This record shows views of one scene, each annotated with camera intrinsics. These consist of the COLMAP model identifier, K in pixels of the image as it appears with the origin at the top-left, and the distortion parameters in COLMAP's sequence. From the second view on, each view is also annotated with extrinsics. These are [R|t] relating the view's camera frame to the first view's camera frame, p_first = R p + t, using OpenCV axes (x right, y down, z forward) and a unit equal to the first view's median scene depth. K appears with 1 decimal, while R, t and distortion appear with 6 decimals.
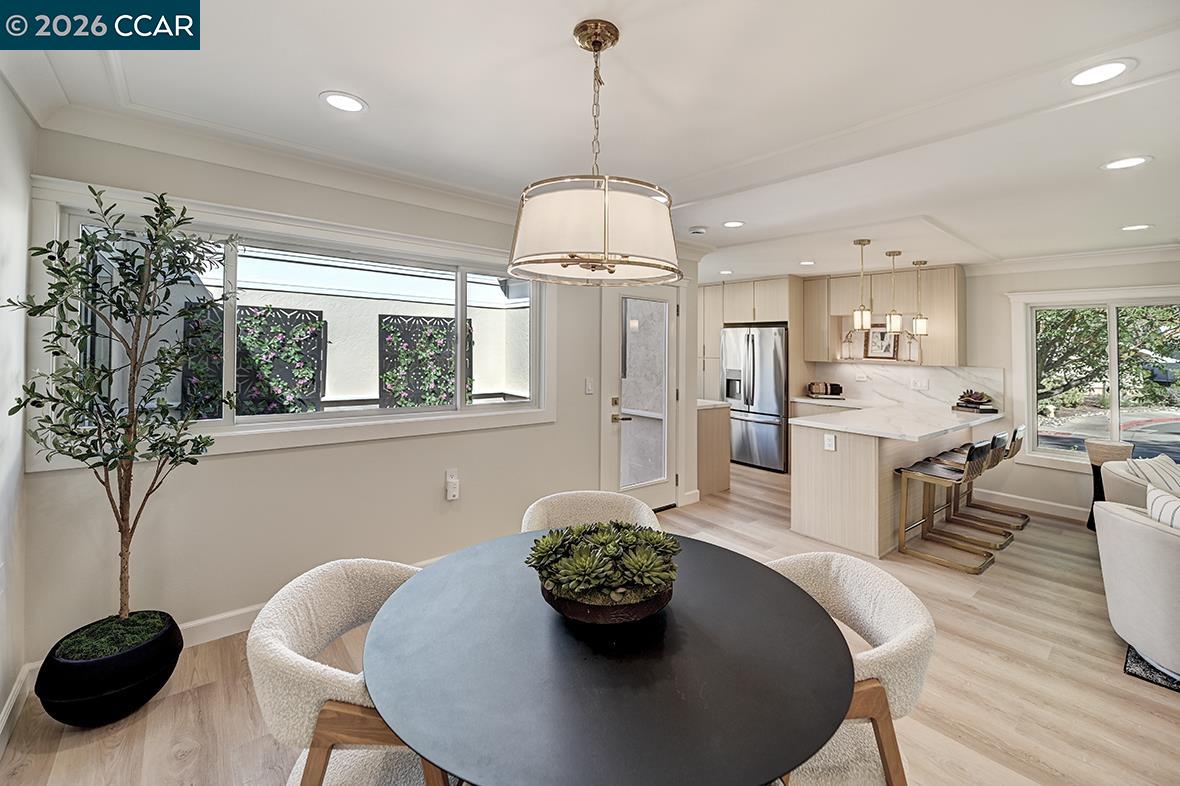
lens RADIAL K [[493.8, 0, 587.2], [0, 493.8, 344.4], [0, 0, 1]] dist [-0.011643, 0.000164]
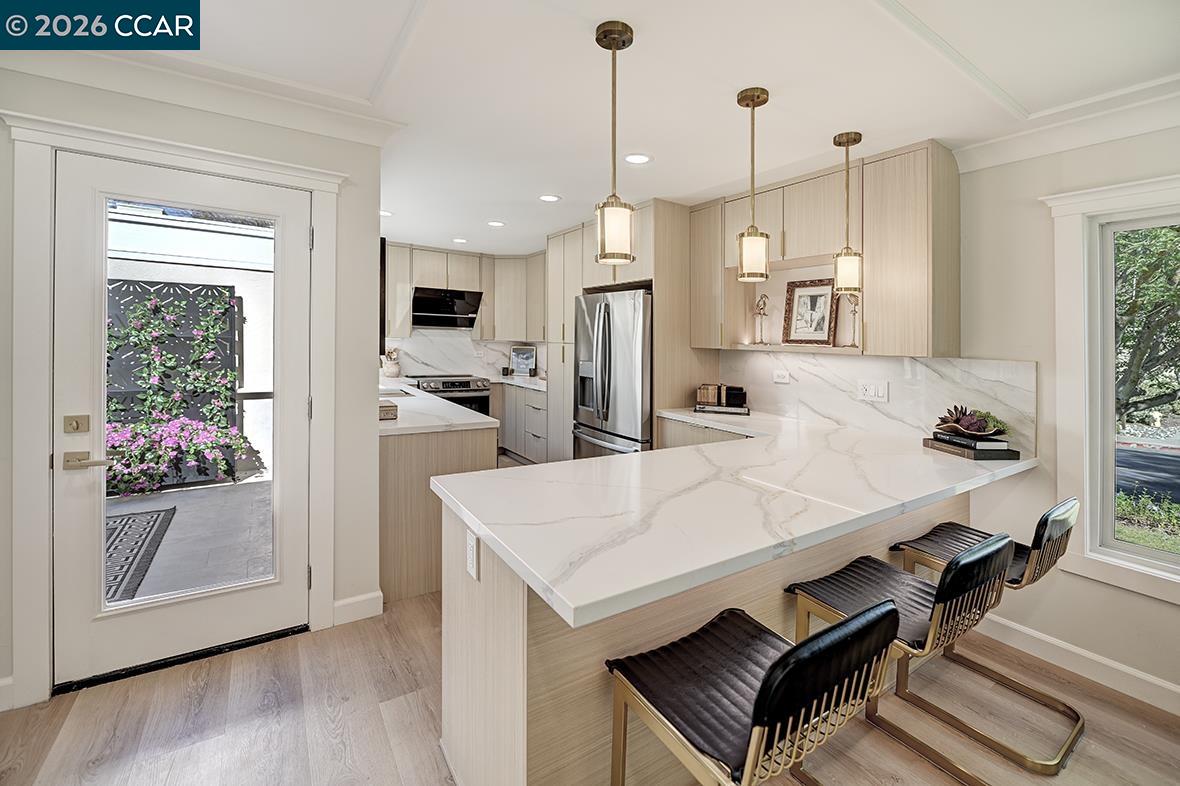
lens RADIAL K [[493.8, 0, 587.8], [0, 493.8, 340.3], [0, 0, 1]] dist [-0.011643, 0.000164]
pose [[0.994451, 0.004565, -0.105100, 0.408382], [-0.004164, 0.999983, 0.004037, 0.024623], [0.105117, -0.003577, 0.994453, 0.424926]]
